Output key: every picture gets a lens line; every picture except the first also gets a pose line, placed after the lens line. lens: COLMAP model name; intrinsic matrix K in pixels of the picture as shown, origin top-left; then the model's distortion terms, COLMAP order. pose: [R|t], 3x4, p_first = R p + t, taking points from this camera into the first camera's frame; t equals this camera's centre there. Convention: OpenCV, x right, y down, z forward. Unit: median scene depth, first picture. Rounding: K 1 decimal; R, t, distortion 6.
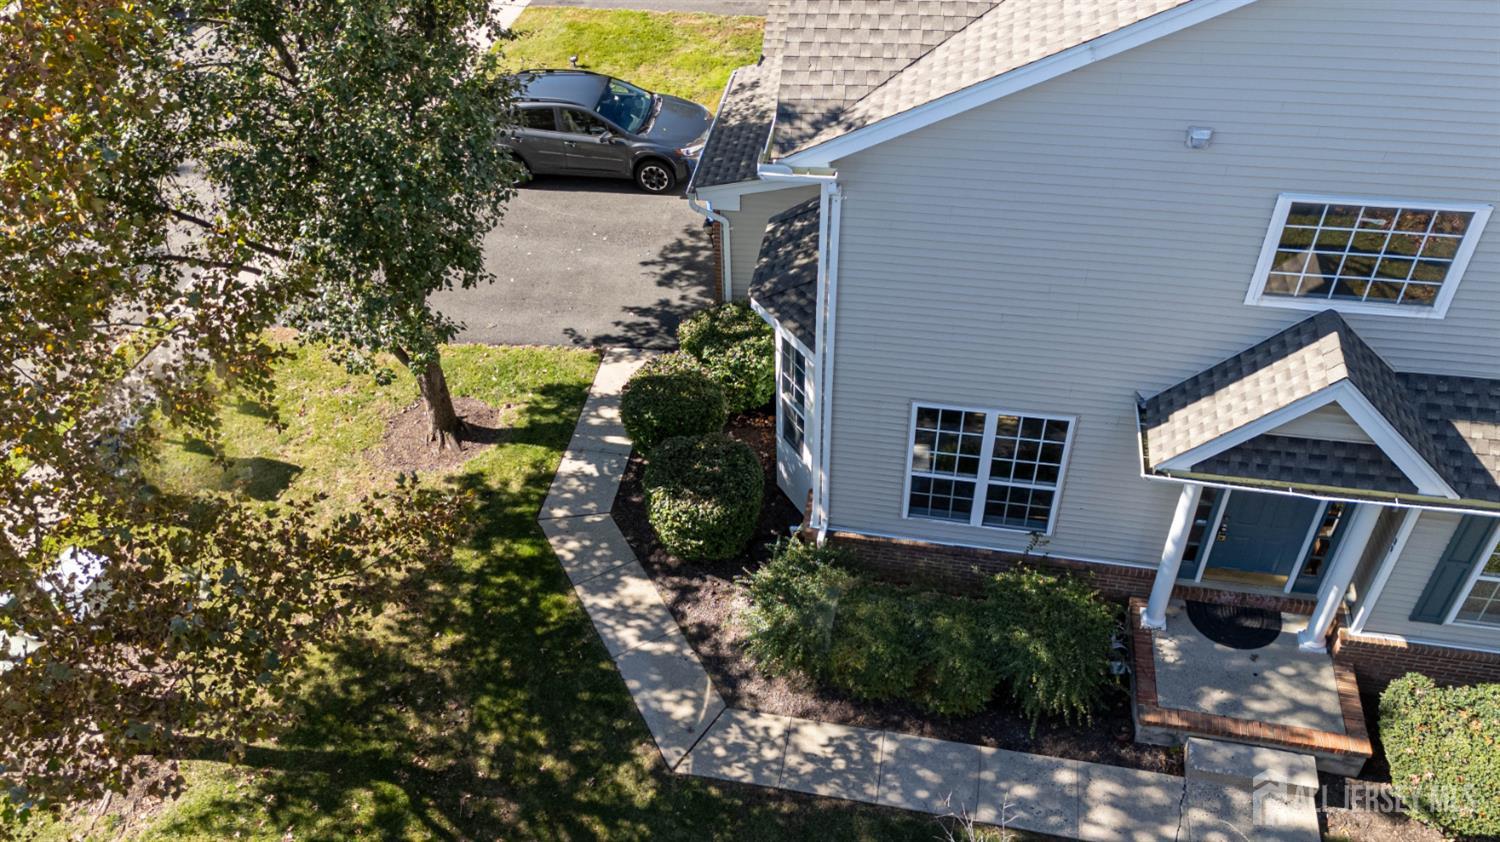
lens RADIAL K [[1273.0, 0, 680.8], [0, 1273.0, 413.5], [0, 0, 1]] dist [0.127796, -0.153903]
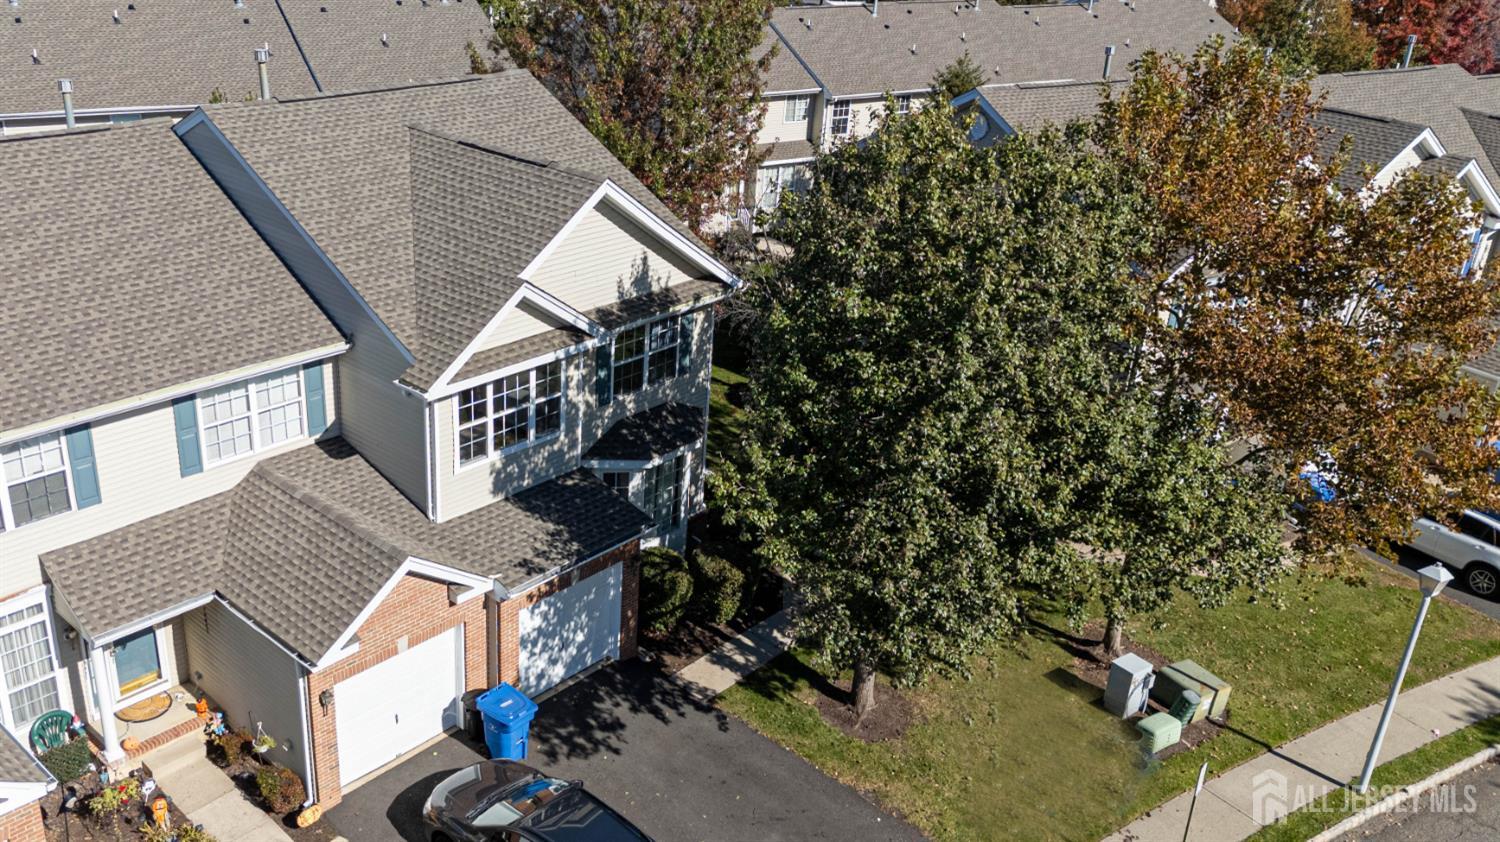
lens RADIAL K [[1273.0, 0, 680.8], [0, 1273.0, 413.5], [0, 0, 1]] dist [0.127796, -0.153903]
pose [[-0.864558, -0.193502, 0.463784, -0.519695], [0.335301, 0.465307, 0.819184, -1.117177], [-0.374316, 0.863740, -0.337403, 1.153562]]
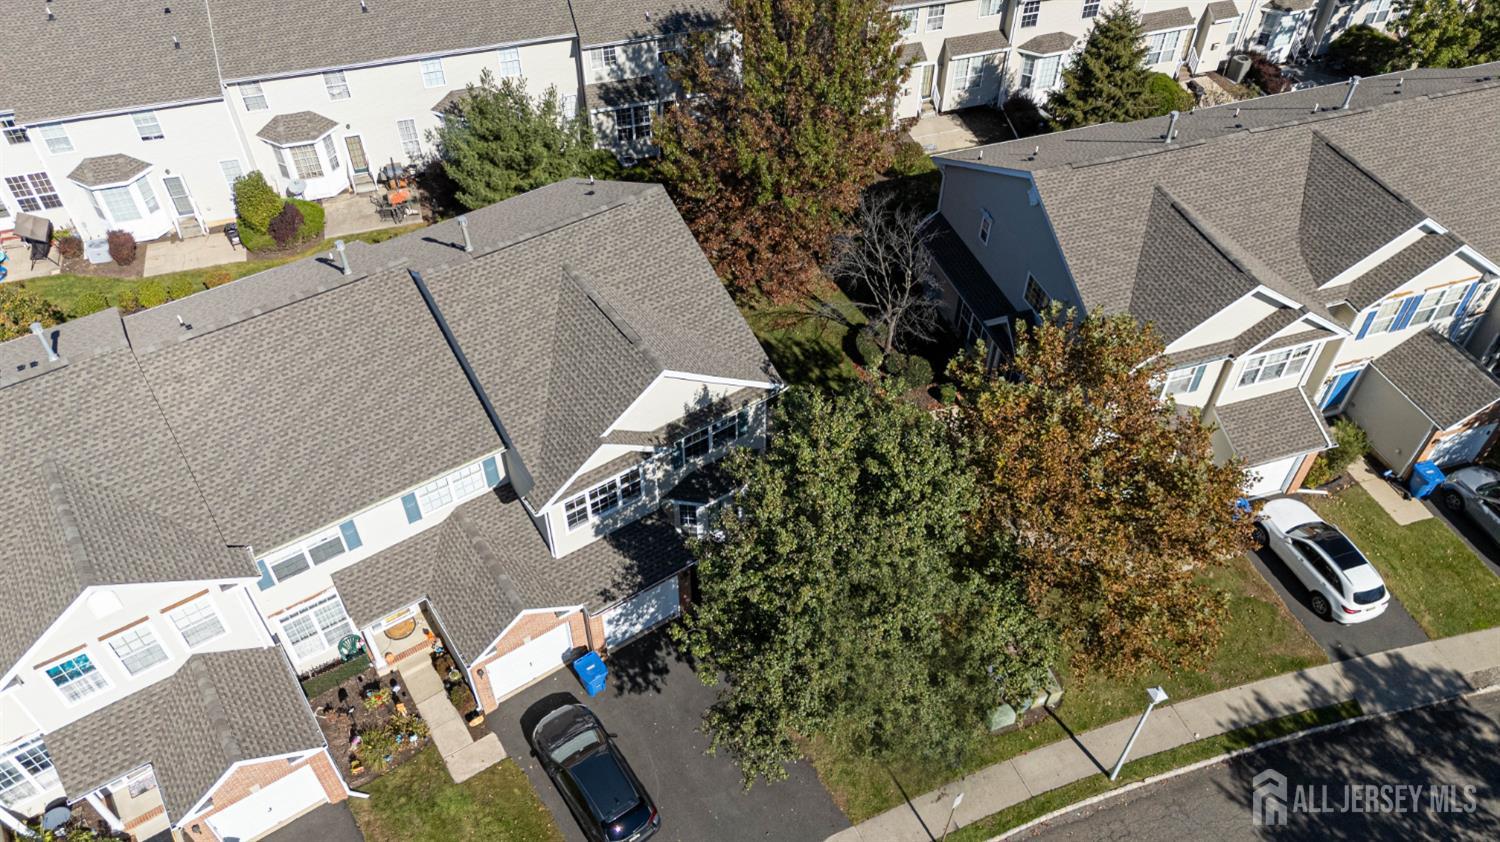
lens RADIAL K [[1108.4, 0, 788.3], [0, 1108.4, 421.5], [0, 0, 1]] dist [0.079489, -0.001943]
pose [[-0.744563, -0.450844, 0.492306, -0.776628], [0.453419, 0.199704, 0.868636, -1.497200], [-0.489935, 0.869976, 0.055729, 0.542713]]
